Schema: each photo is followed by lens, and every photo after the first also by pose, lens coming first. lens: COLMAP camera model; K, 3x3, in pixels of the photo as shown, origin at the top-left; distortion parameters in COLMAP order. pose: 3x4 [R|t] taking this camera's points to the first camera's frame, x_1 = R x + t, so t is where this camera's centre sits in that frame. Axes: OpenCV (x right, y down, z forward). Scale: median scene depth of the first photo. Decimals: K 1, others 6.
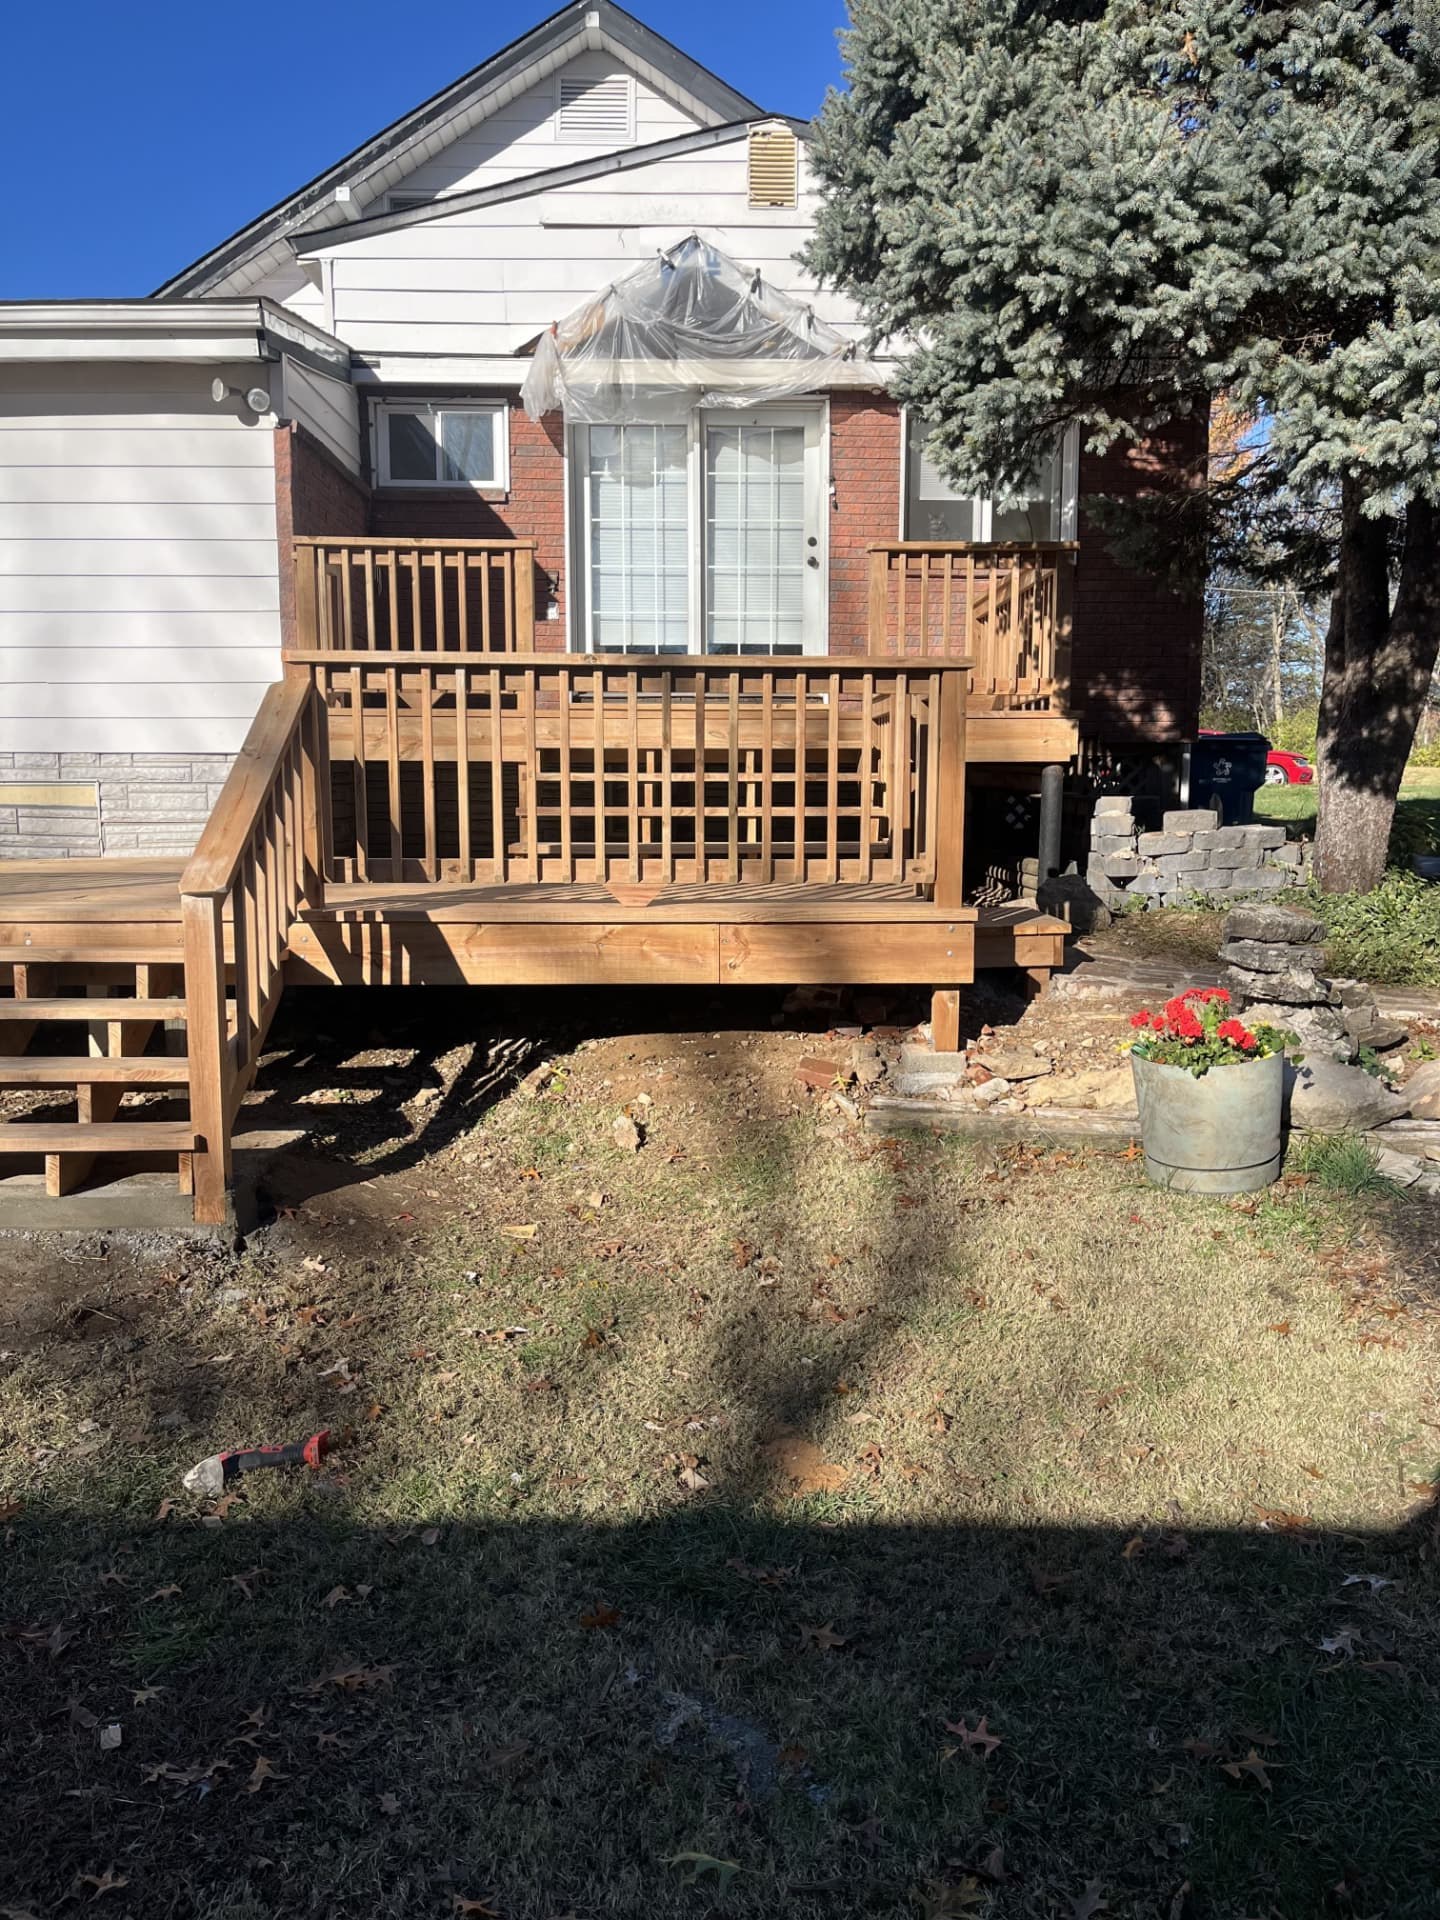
lens RADIAL K [[1456.3, 0, 713.1], [0, 1456.3, 982.3], [0, 0, 1]] dist [0.051171, -0.082326]
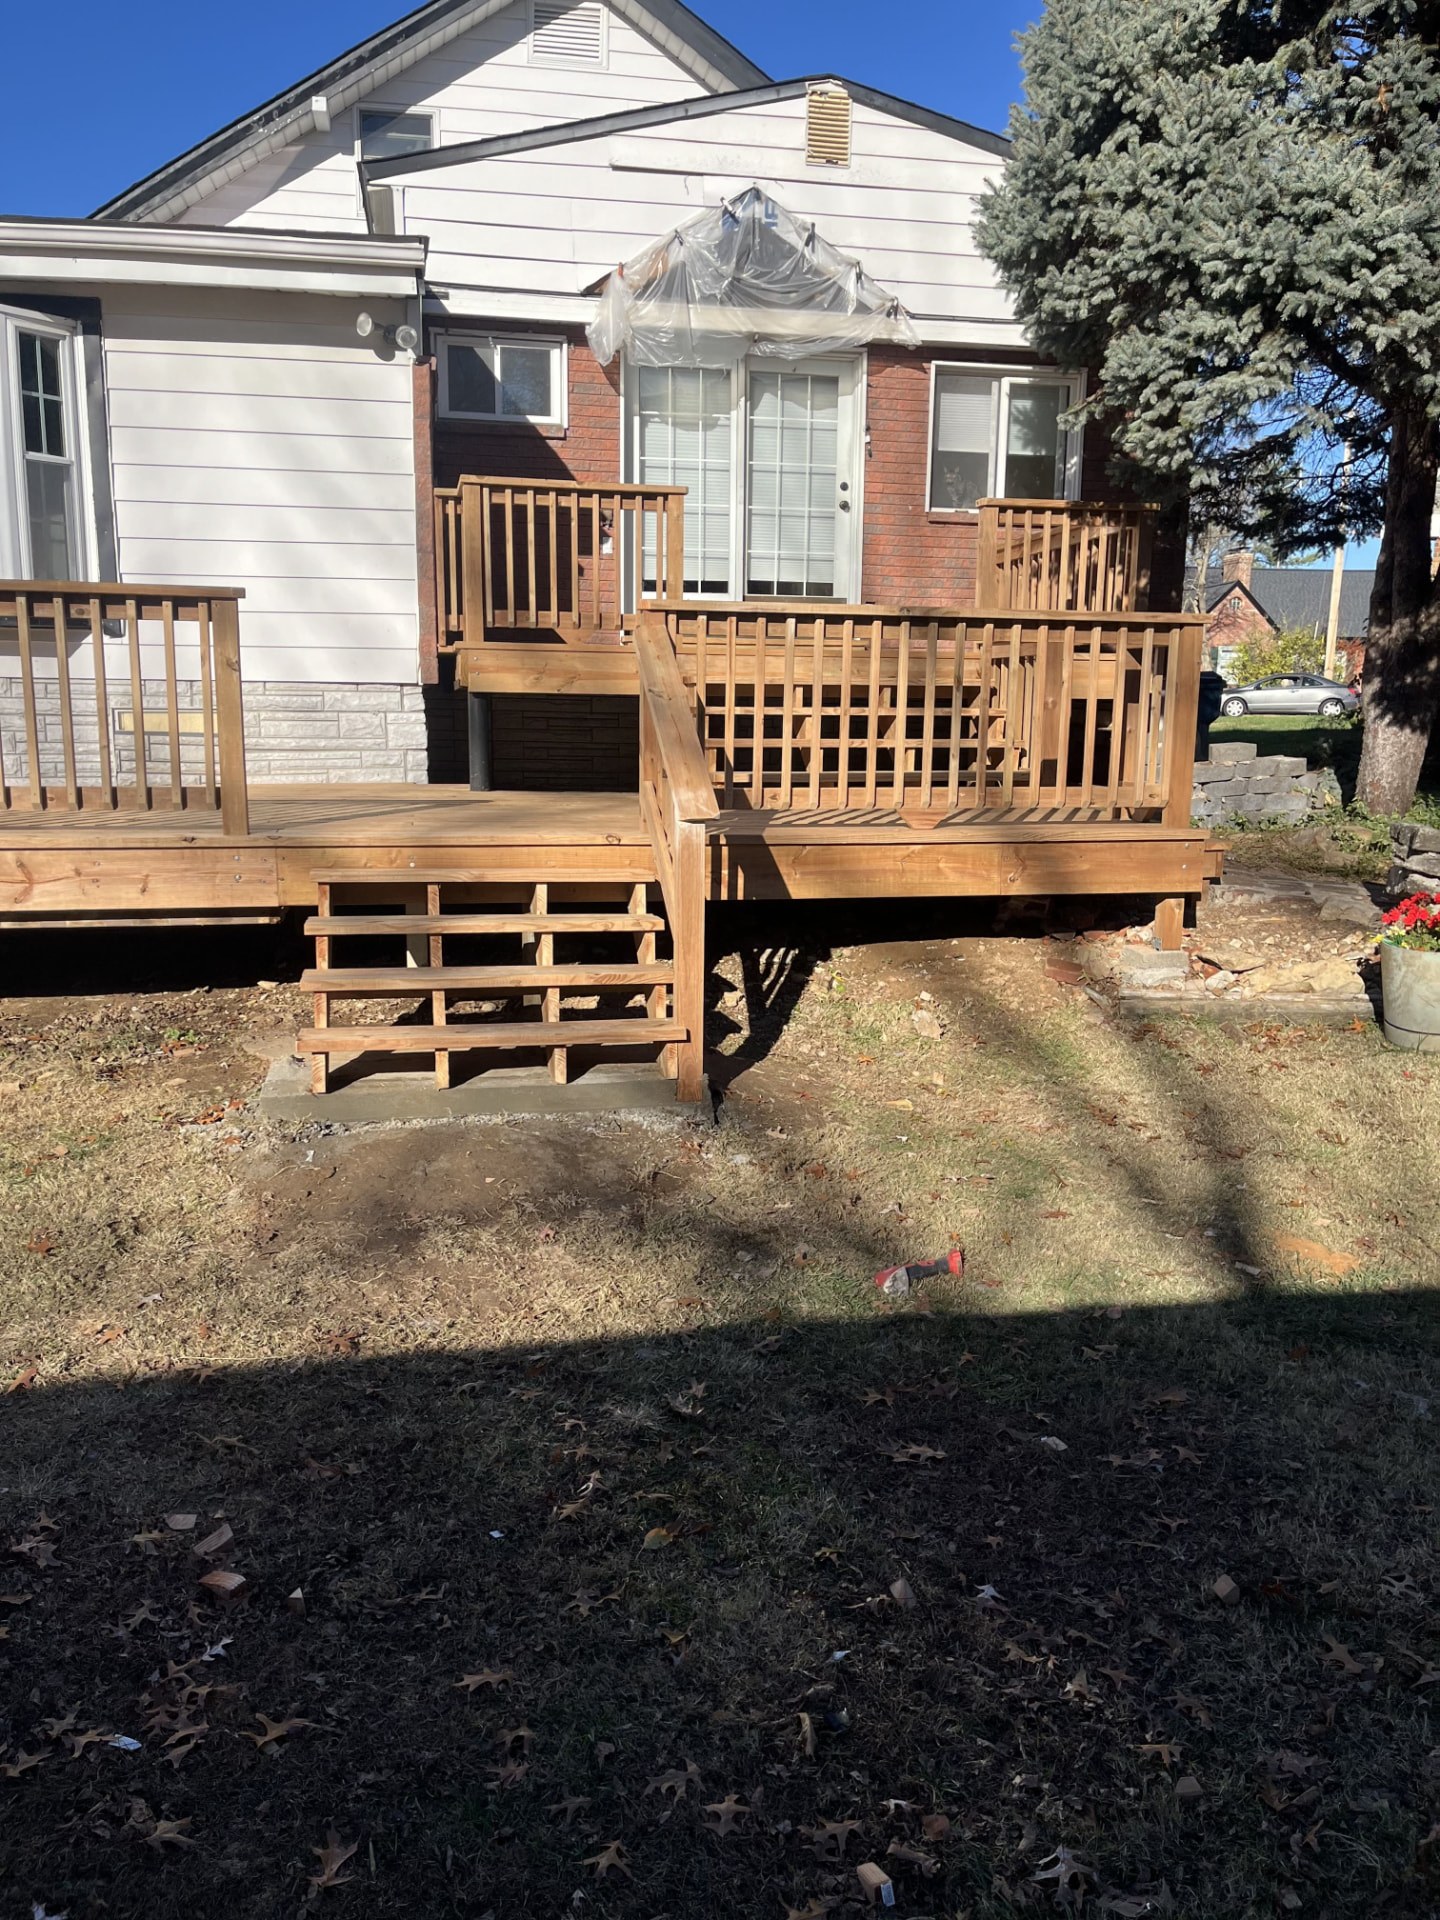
lens RADIAL K [[1456.3, 0, 703.1], [0, 1456.3, 1005.5], [0, 0, 1]] dist [0.051171, -0.082326]
pose [[0.985156, -0.024954, 0.169835, -0.294392], [0.013887, 0.997720, 0.066038, 0.006068], [-0.171096, -0.062699, 0.983257, -0.076107]]
